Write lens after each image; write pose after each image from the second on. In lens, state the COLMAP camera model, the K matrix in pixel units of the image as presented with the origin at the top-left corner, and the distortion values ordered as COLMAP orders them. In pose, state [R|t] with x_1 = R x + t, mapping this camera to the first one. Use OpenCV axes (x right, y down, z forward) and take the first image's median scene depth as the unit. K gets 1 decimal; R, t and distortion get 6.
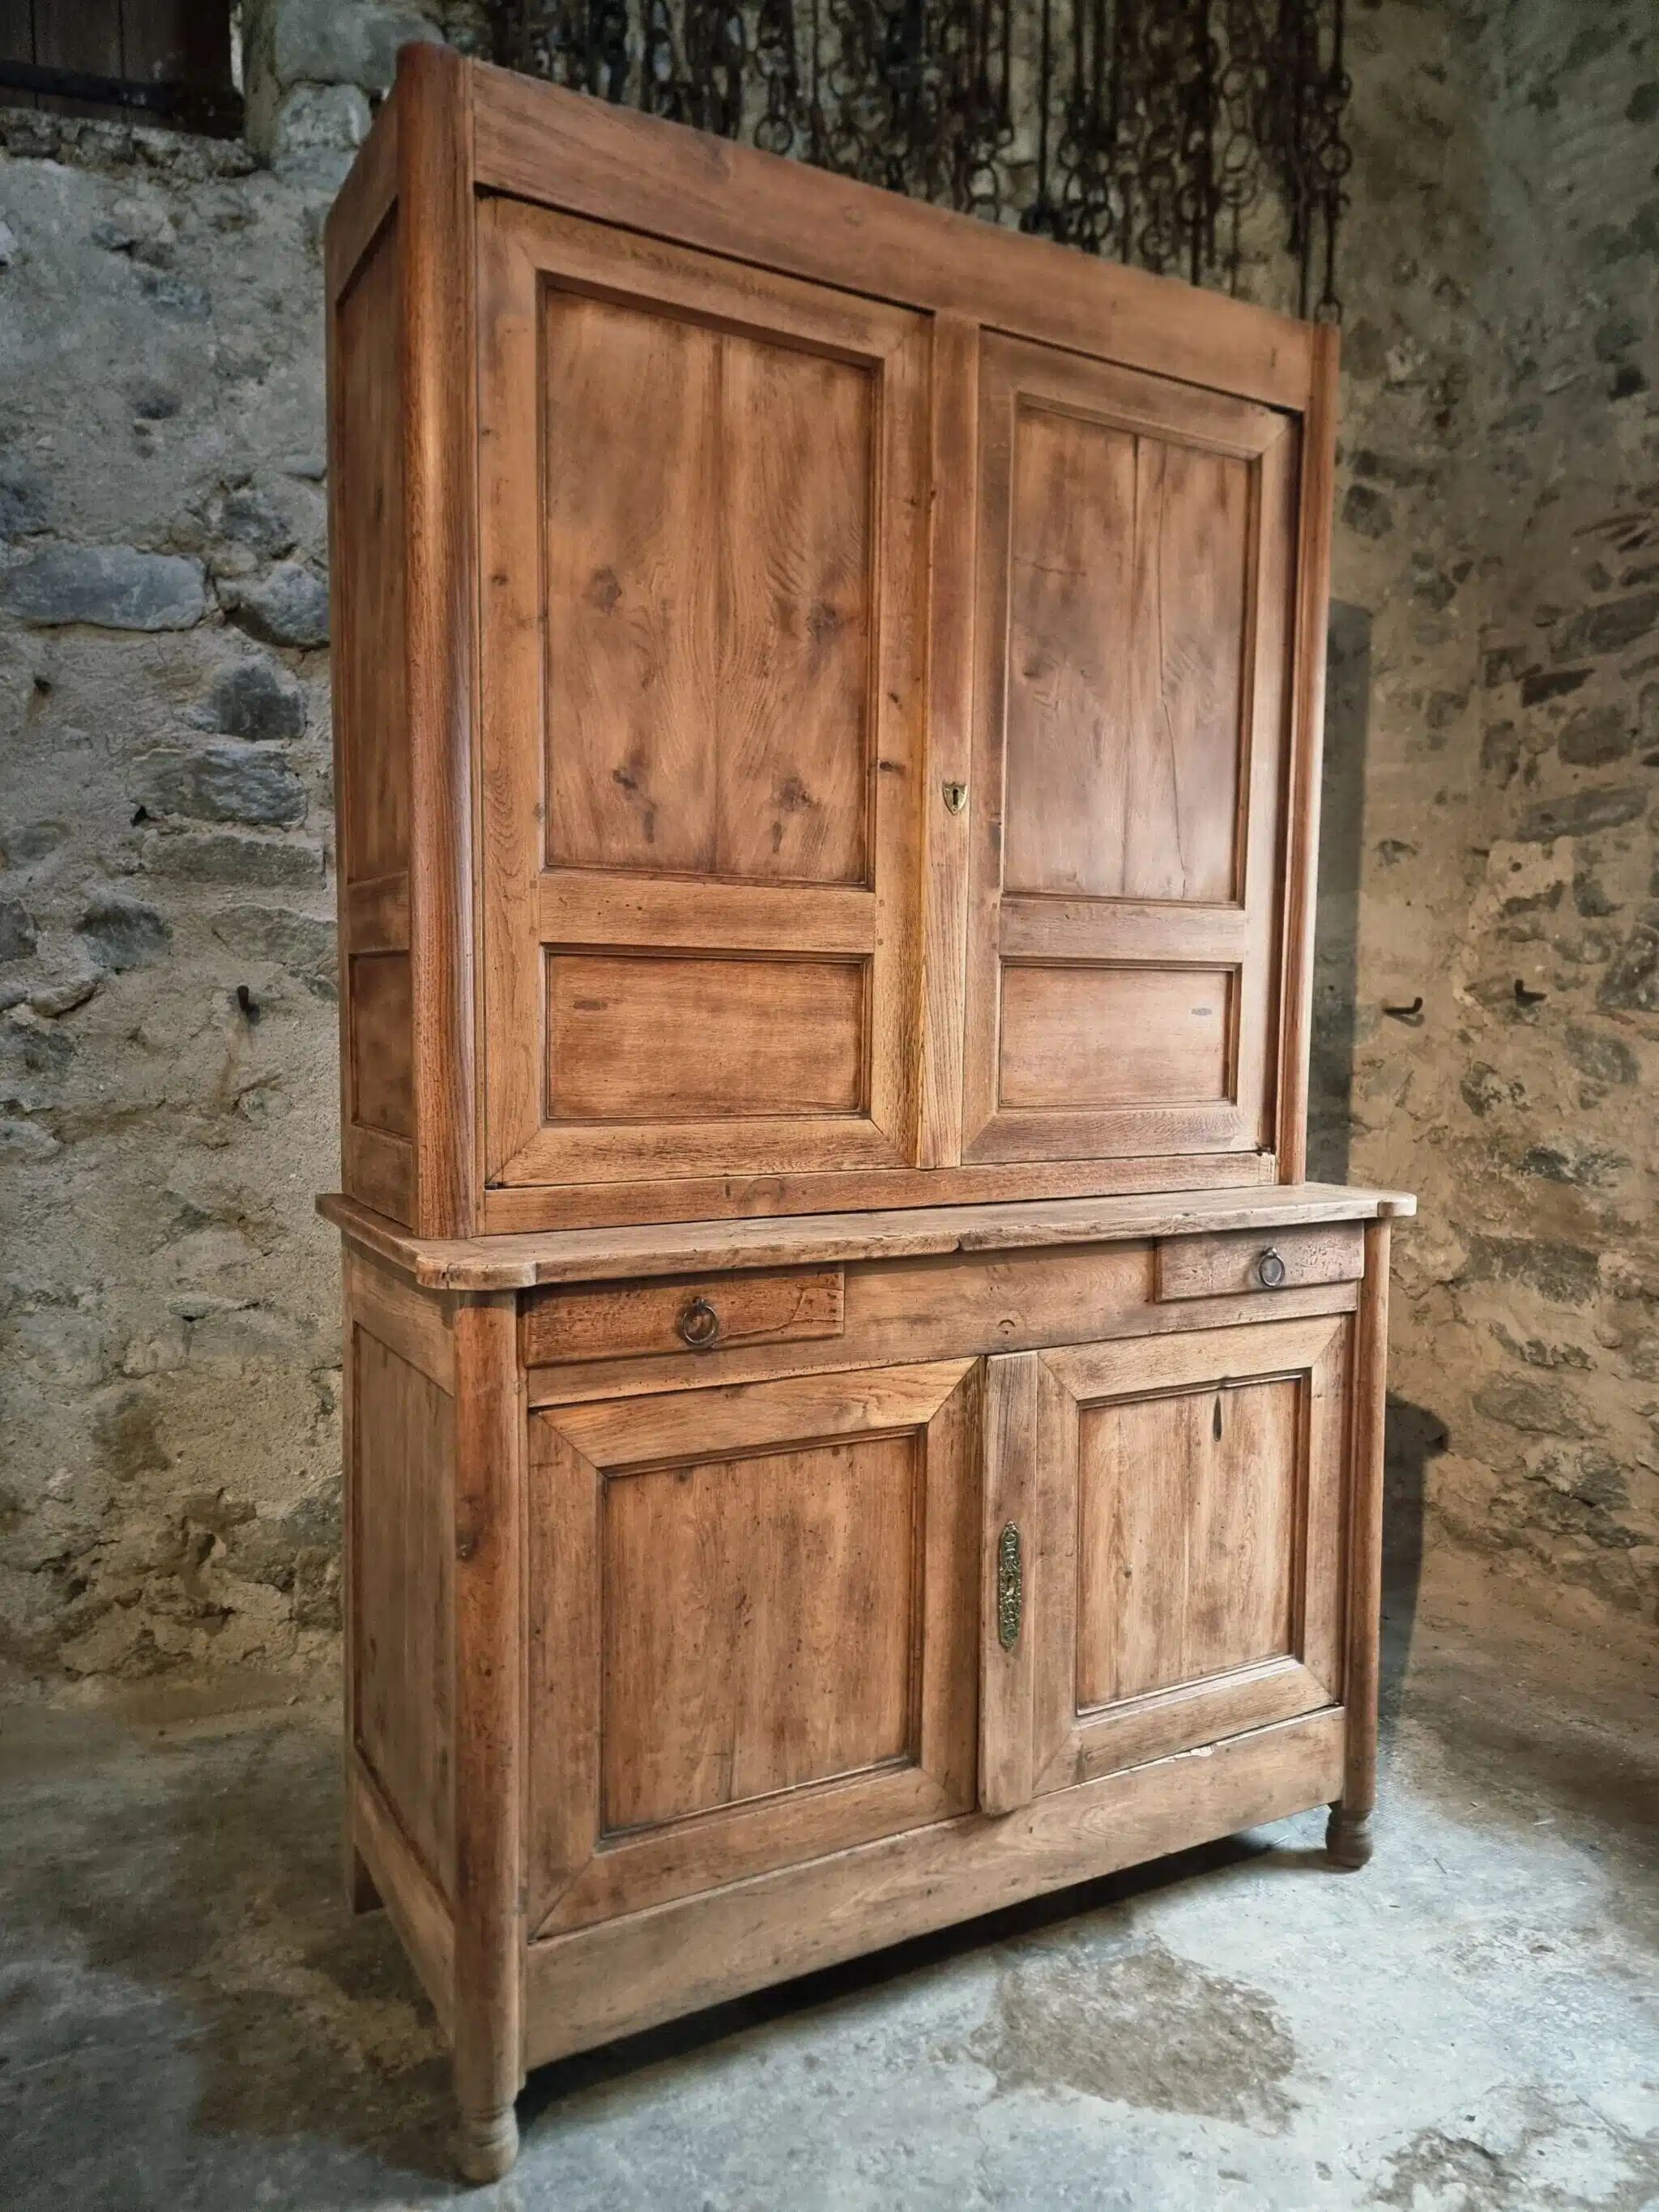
lens RADIAL K [[1522.9, 0, 817.8], [0, 1522.9, 1128.4], [0, 0, 1]] dist [0.084468, -0.068606]
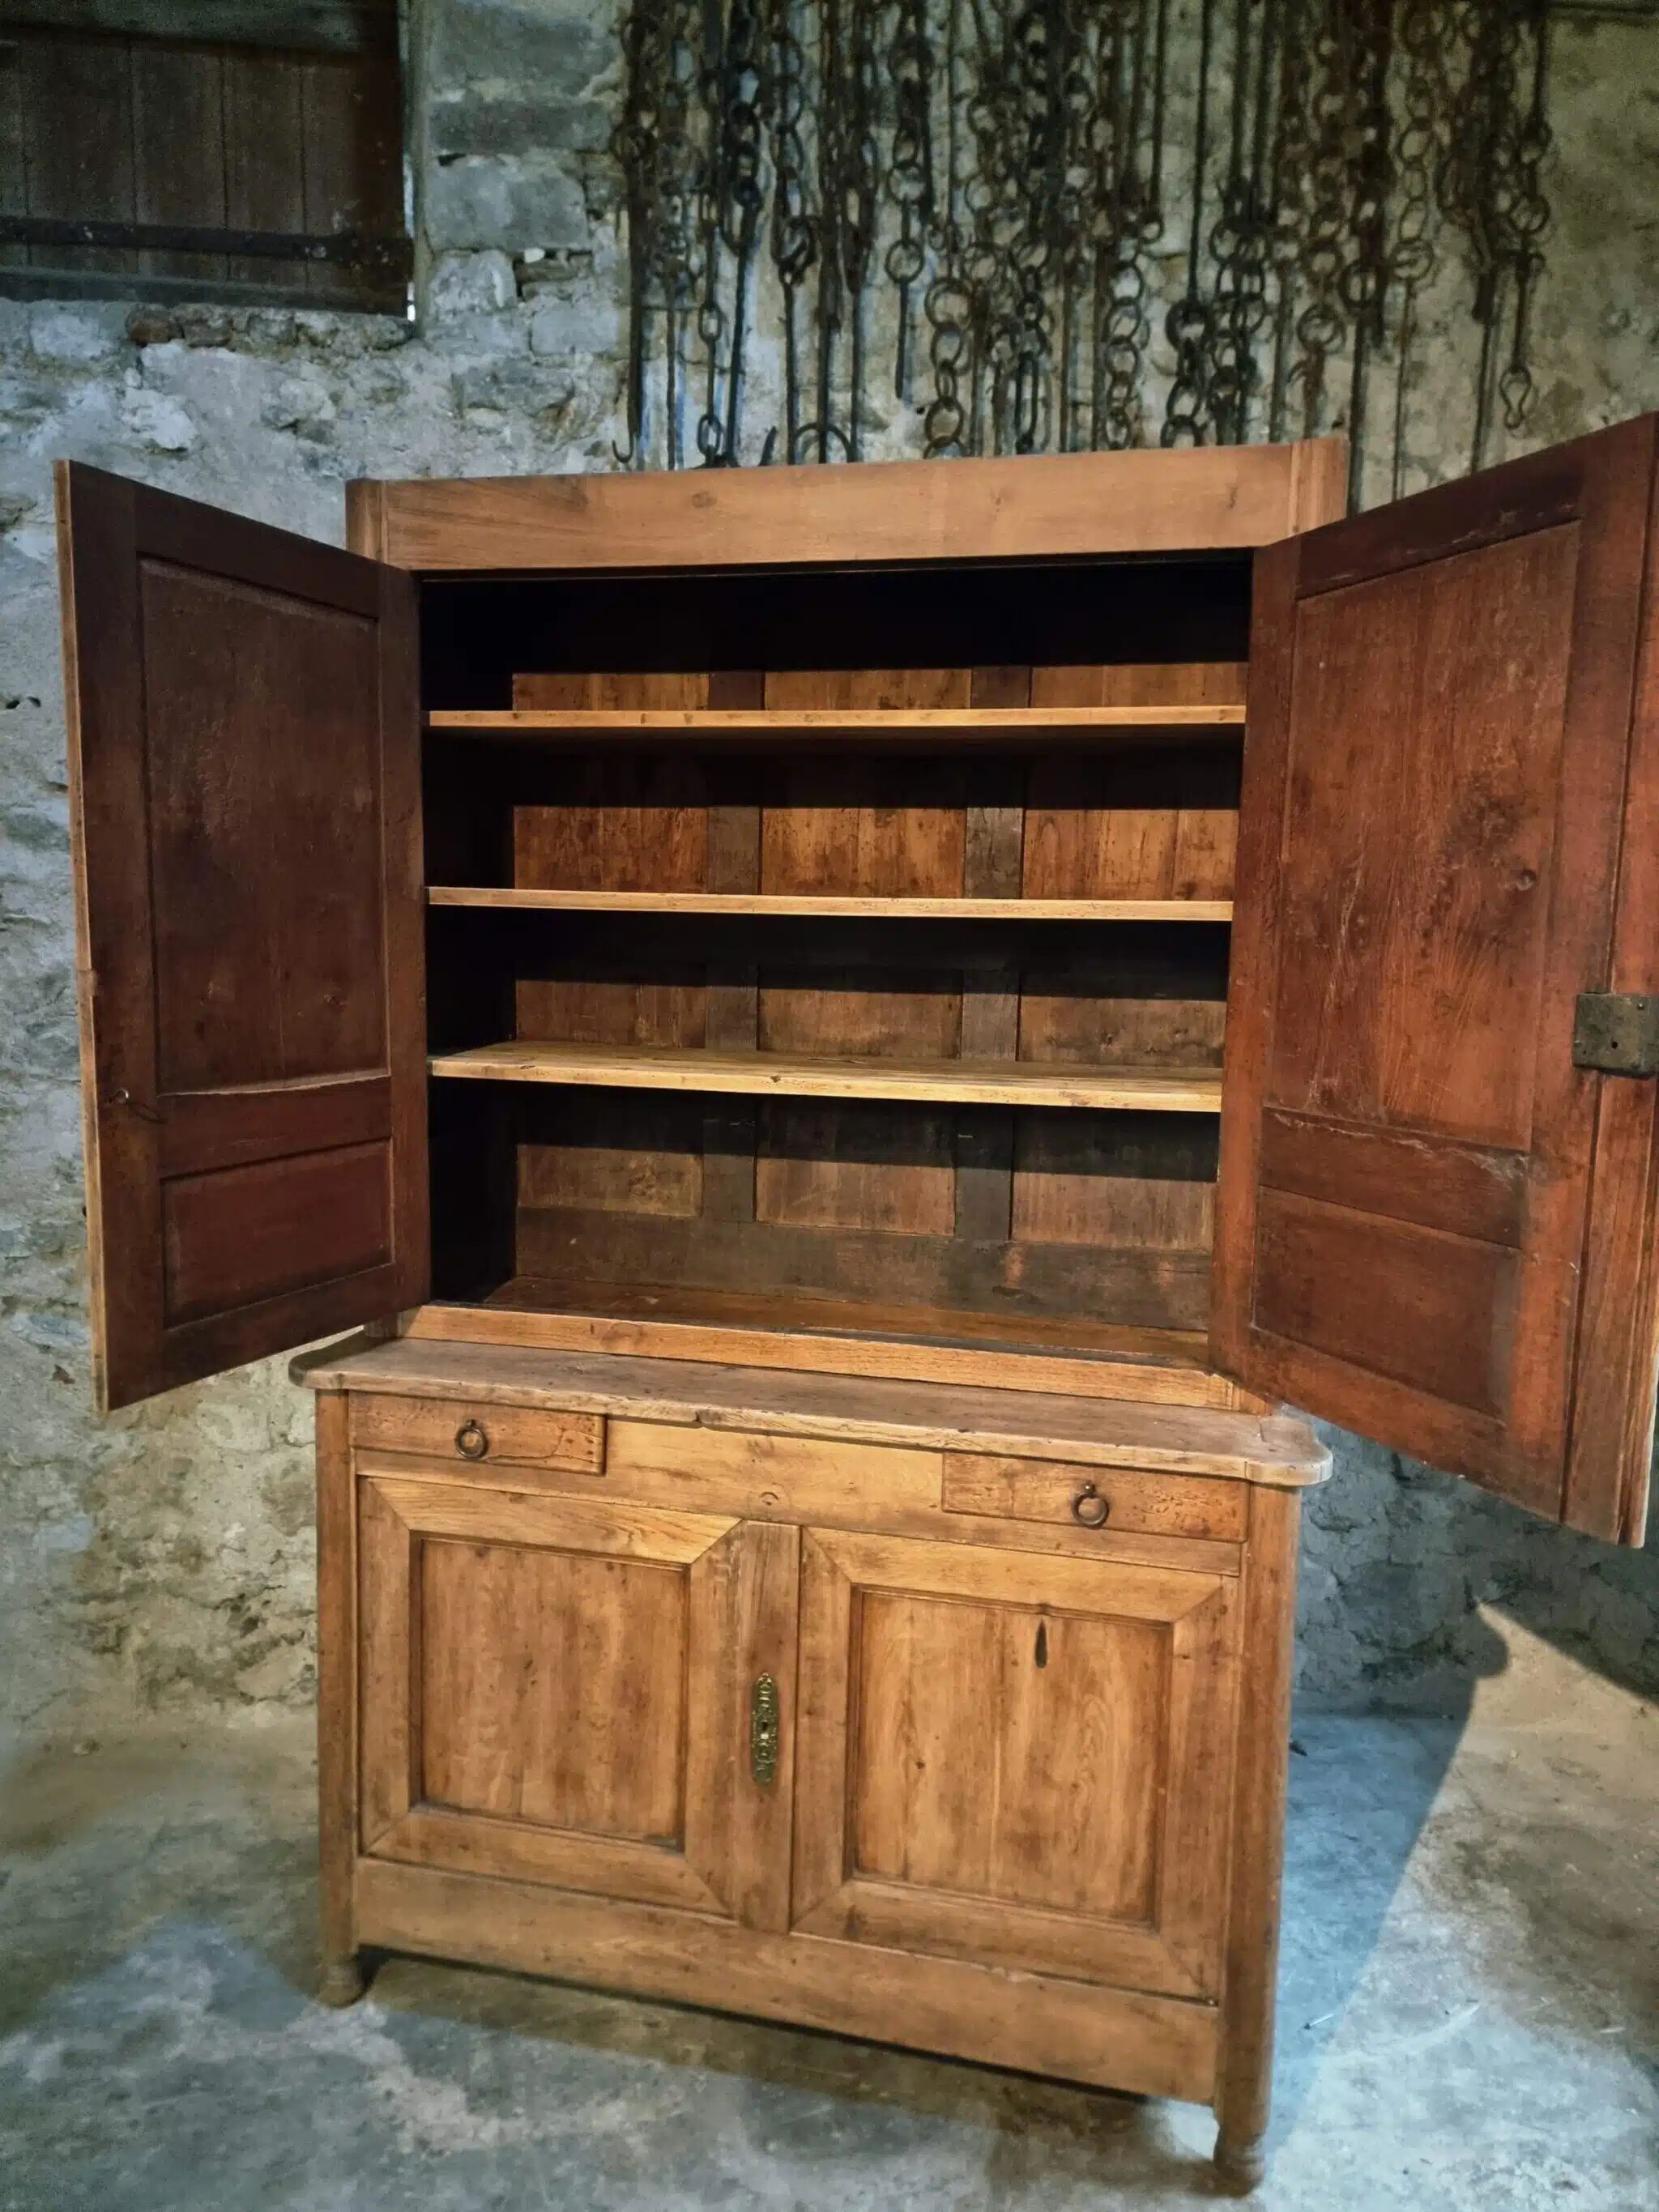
lens RADIAL K [[1531.6, 0, 803.4], [0, 1531.6, 1103.8], [0, 0, 1]] dist [0.080837, -0.067115]
pose [[0.741638, 0.086182, -0.665241, 0.796852], [-0.066737, 0.996272, 0.054667, -0.199786], [0.667472, 0.003853, 0.744625, 0.182308]]
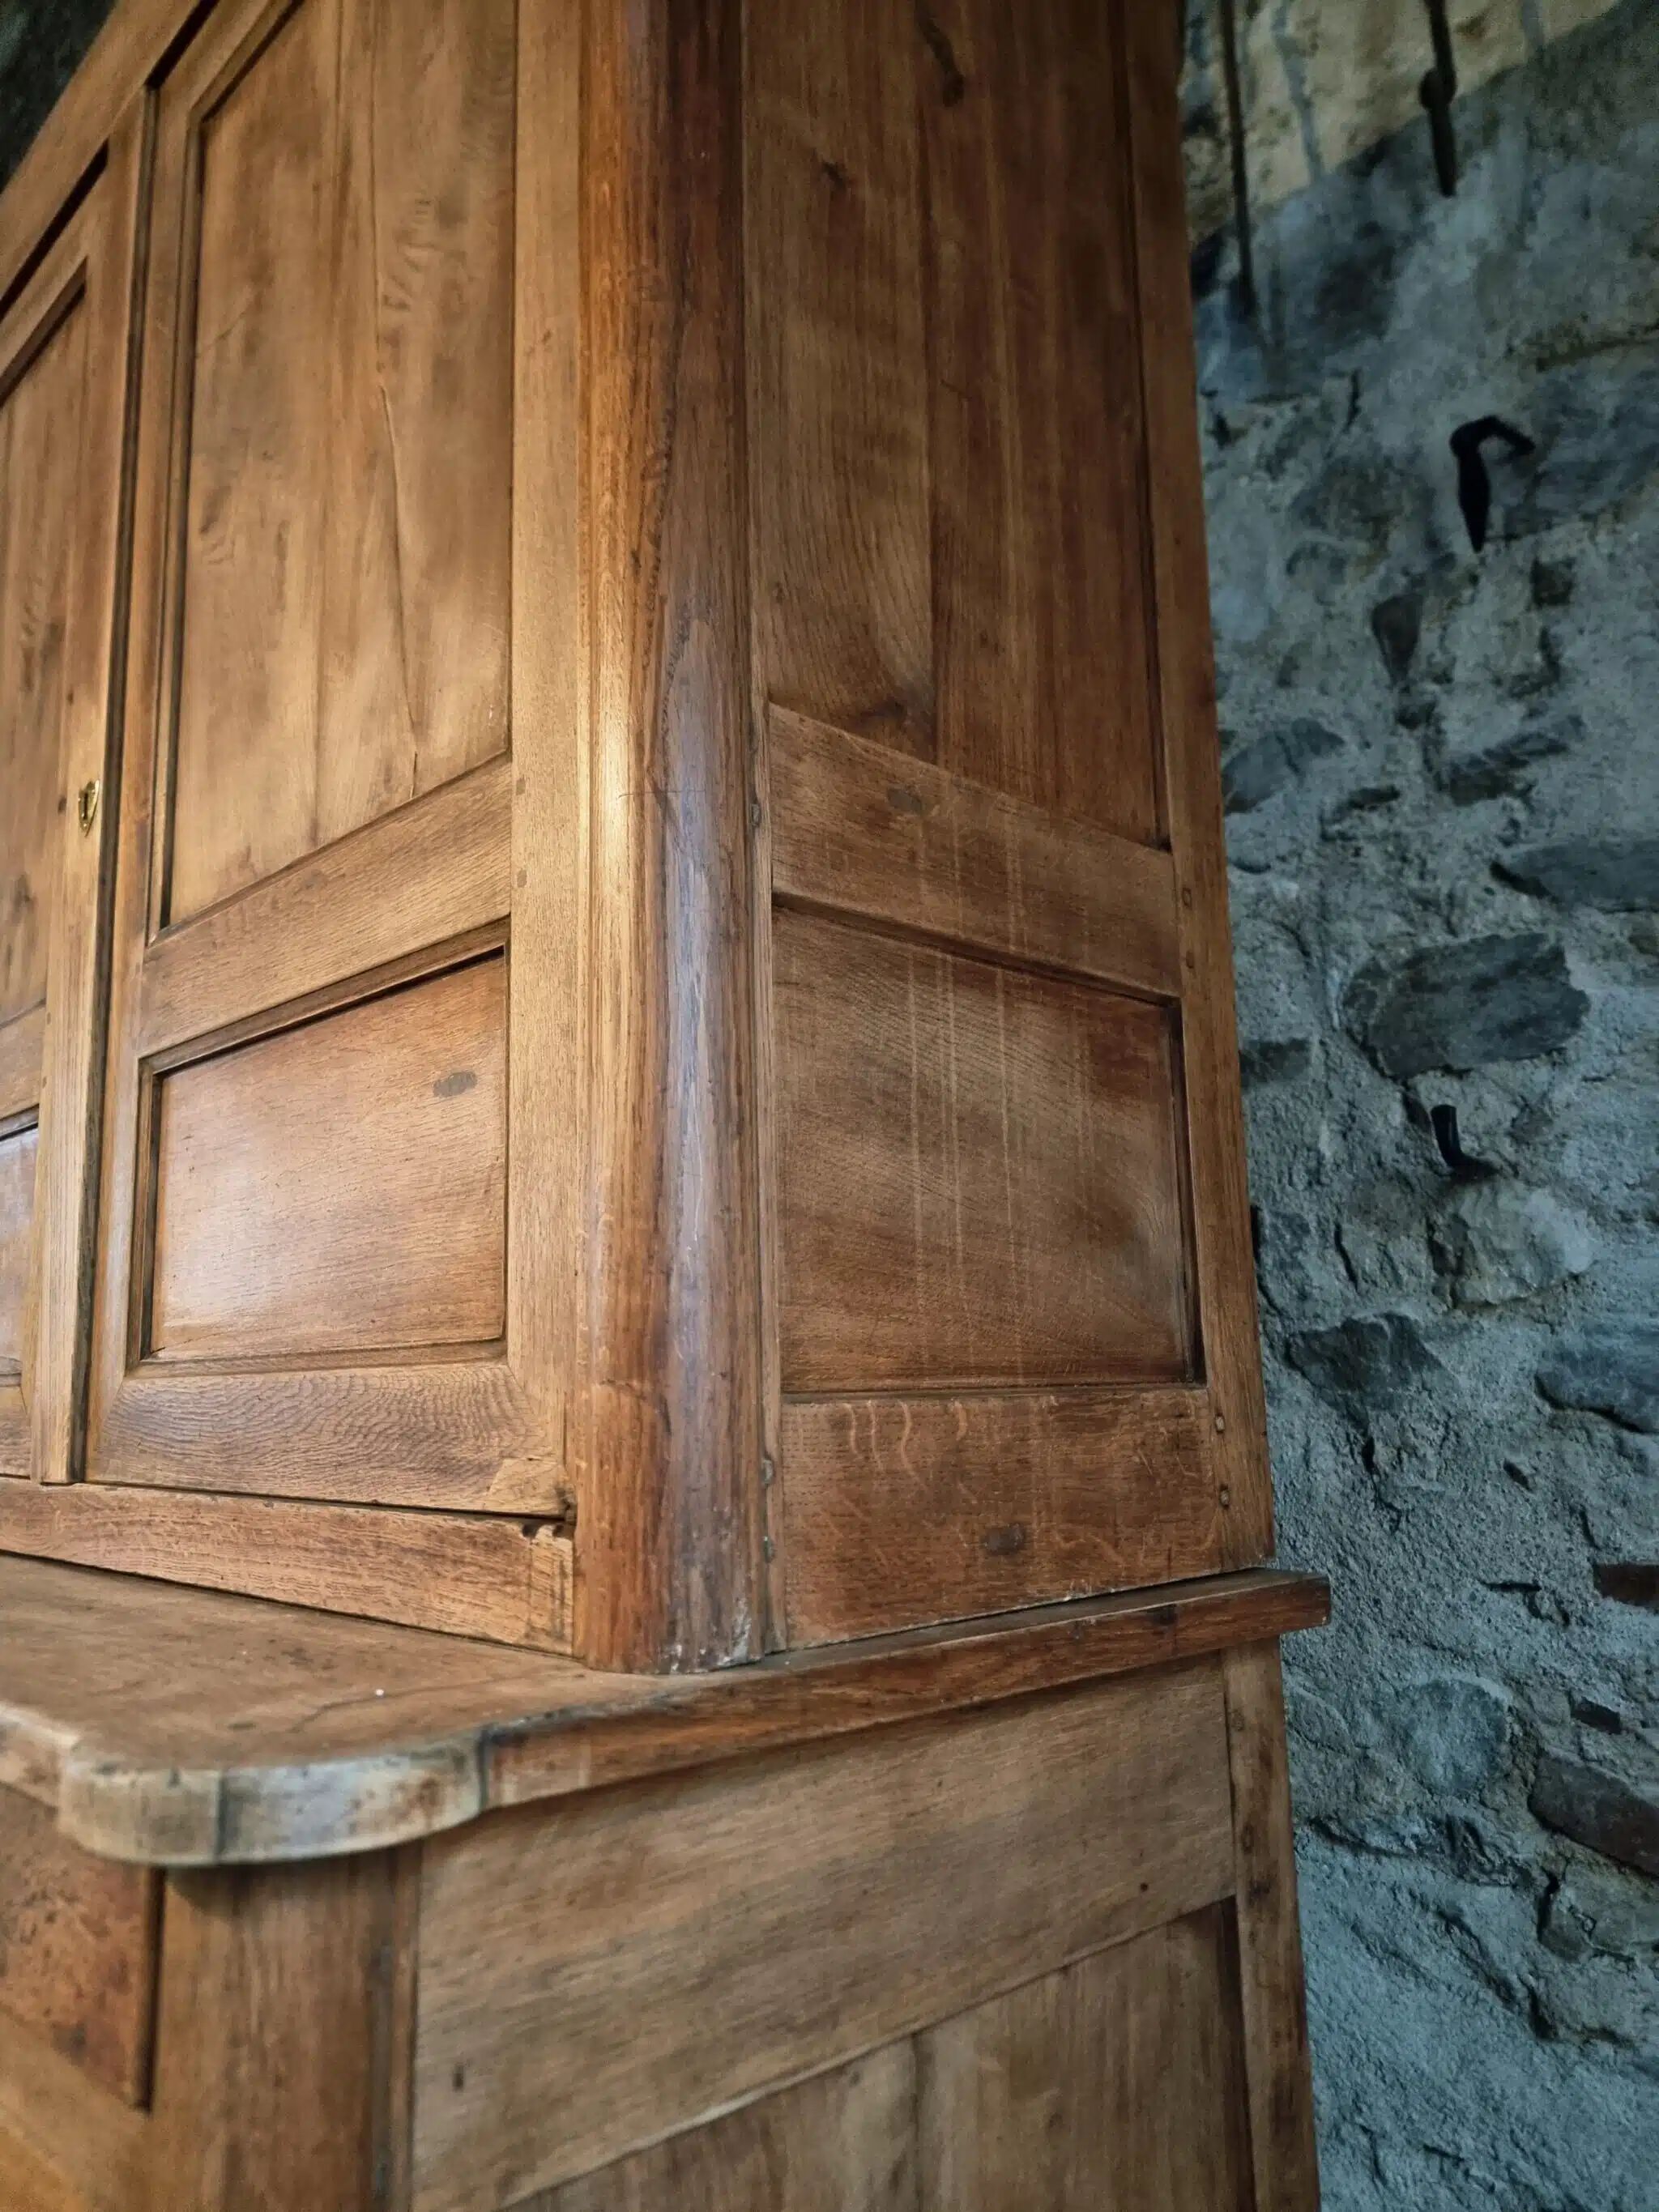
lens RADIAL K [[1547.3, 0, 809.0], [0, 1547.3, 1125.7], [0, 0, 1]] dist [0.070498, -0.059227]
pose [[0.233059, -0.176292, -0.956350, 0.671763], [-0.052312, 0.979734, -0.193351, -0.004110], [0.971054, 0.095091, 0.219114, 1.117667]]
